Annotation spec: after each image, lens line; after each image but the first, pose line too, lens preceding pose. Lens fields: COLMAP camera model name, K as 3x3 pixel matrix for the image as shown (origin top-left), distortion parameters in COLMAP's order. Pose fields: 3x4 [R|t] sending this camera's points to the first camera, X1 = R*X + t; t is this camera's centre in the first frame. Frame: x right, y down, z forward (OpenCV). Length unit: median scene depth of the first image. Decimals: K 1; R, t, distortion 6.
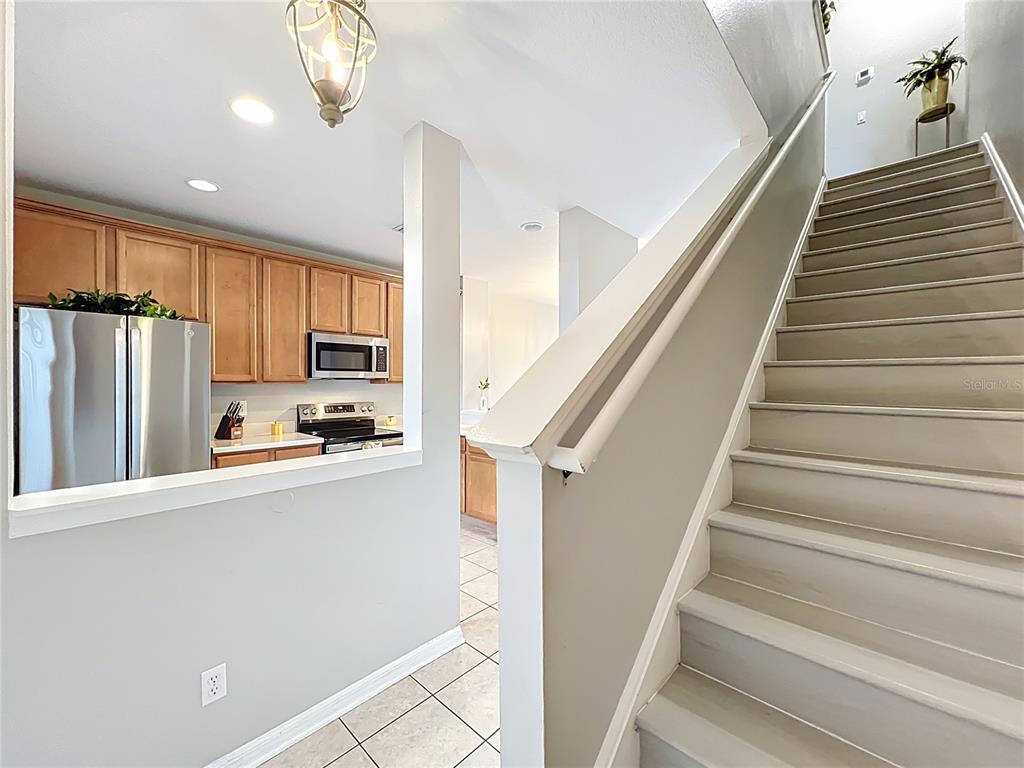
lens RADIAL K [[415.0, 0, 507.5], [0, 415.0, 385.6], [0, 0, 1]] dist [-0.003184, 0.000700]
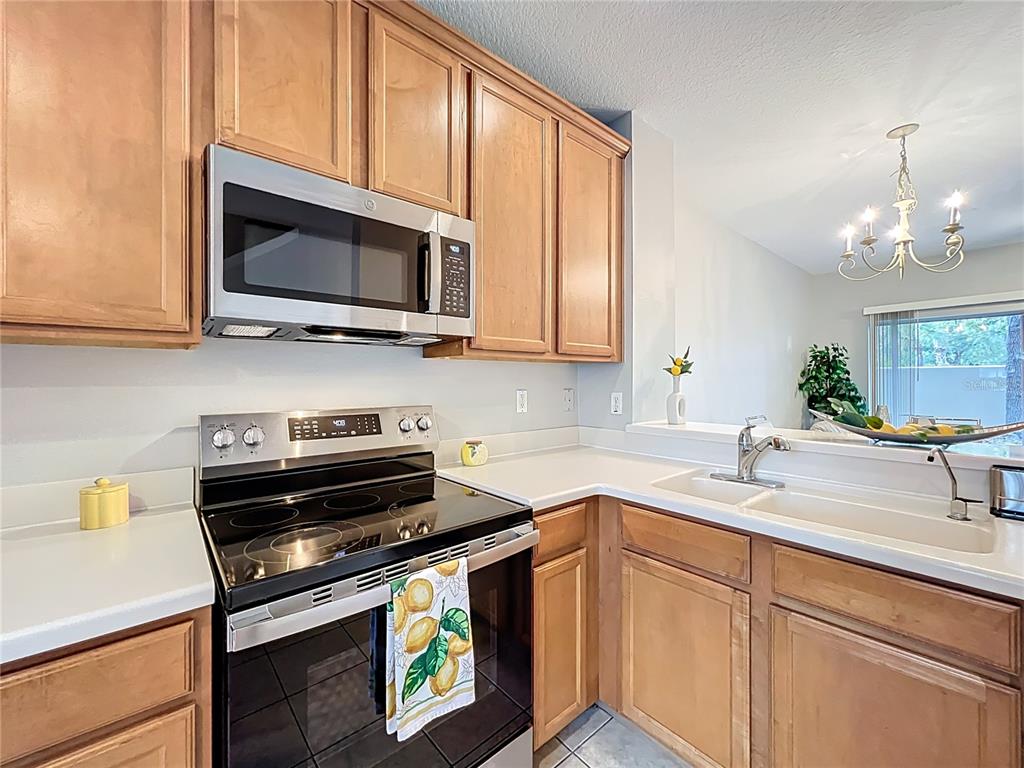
lens RADIAL K [[415.0, 0, 510.5], [0, 415.0, 378.9], [0, 0, 1]] dist [-0.003184, 0.000700]
pose [[0.993916, -0.004214, -0.110058, -0.262659], [0.002957, 0.999929, -0.011579, 0.024214], [0.110099, 0.011183, 0.993858, 0.790917]]
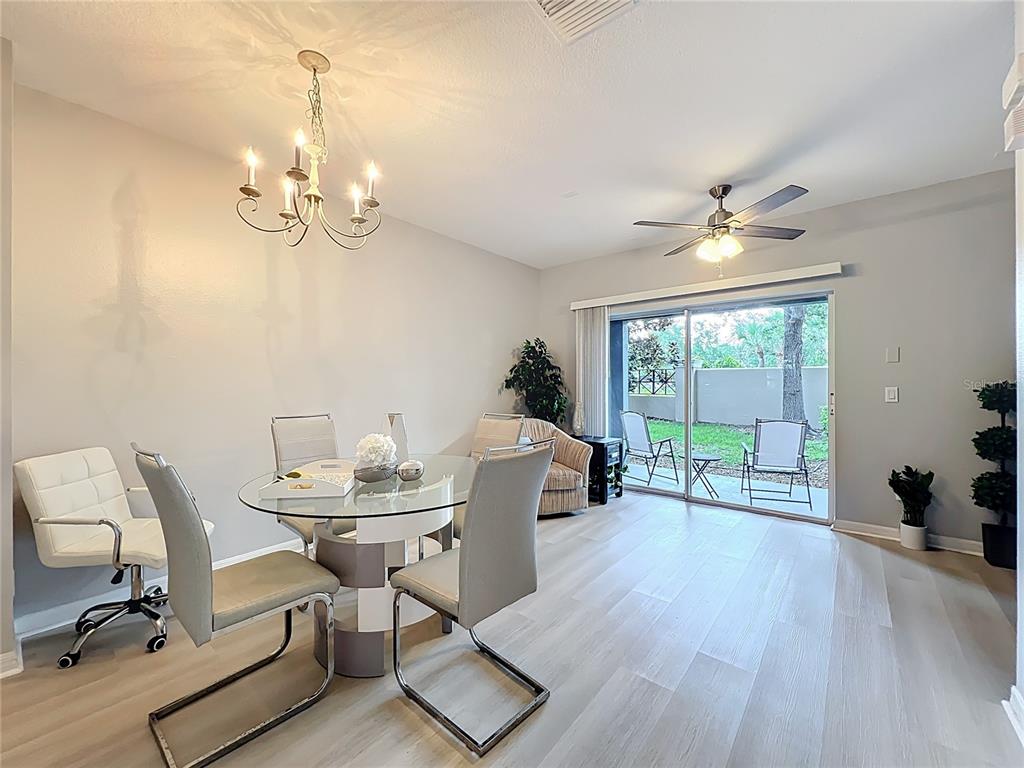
lens RADIAL K [[415.0, 0, 508.6], [0, 415.0, 384.4], [0, 0, 1]] dist [-0.003184, 0.000700]
pose [[0.998189, 0.003360, 0.060066, 0.499087], [-0.002645, 0.999925, -0.011977, 0.058157], [-0.060102, 0.011797, 0.998123, 0.958197]]
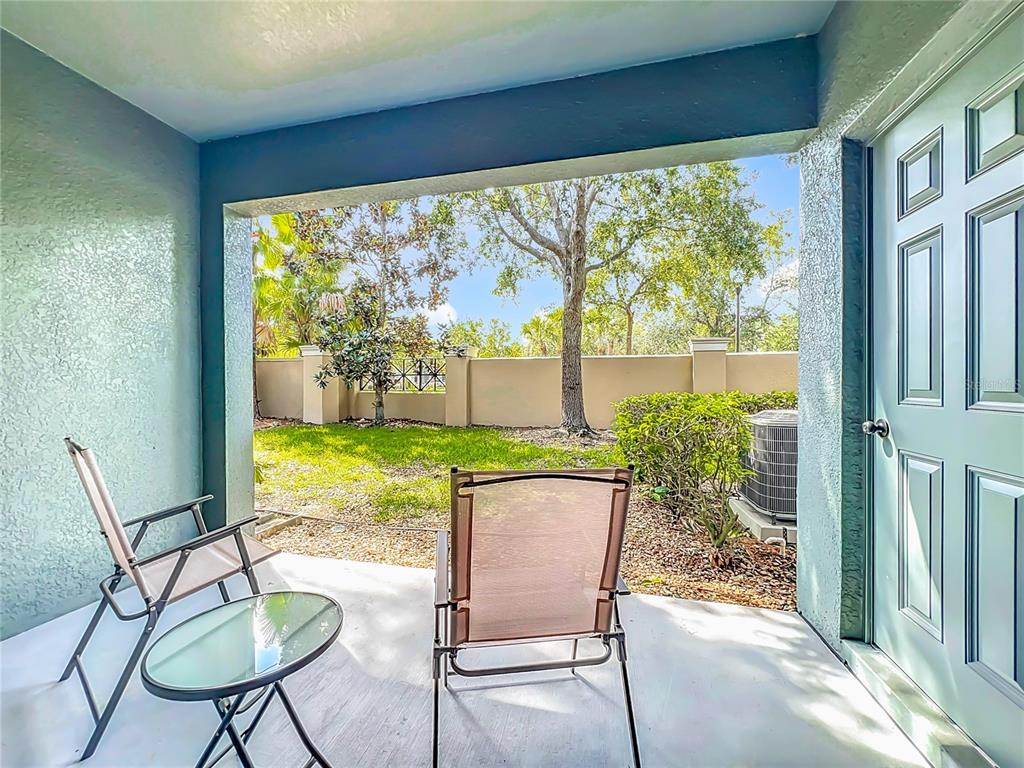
lens RADIAL K [[415.0, 0, 510.3], [0, 415.0, 385.3], [0, 0, 1]] dist [-0.003184, 0.000700]
pose [[0.868894, 0.001244, 0.494996, 1.235610], [0.002856, 0.999968, -0.007526, 0.086132], [-0.494990, 0.007953, 0.868862, 1.921066]]
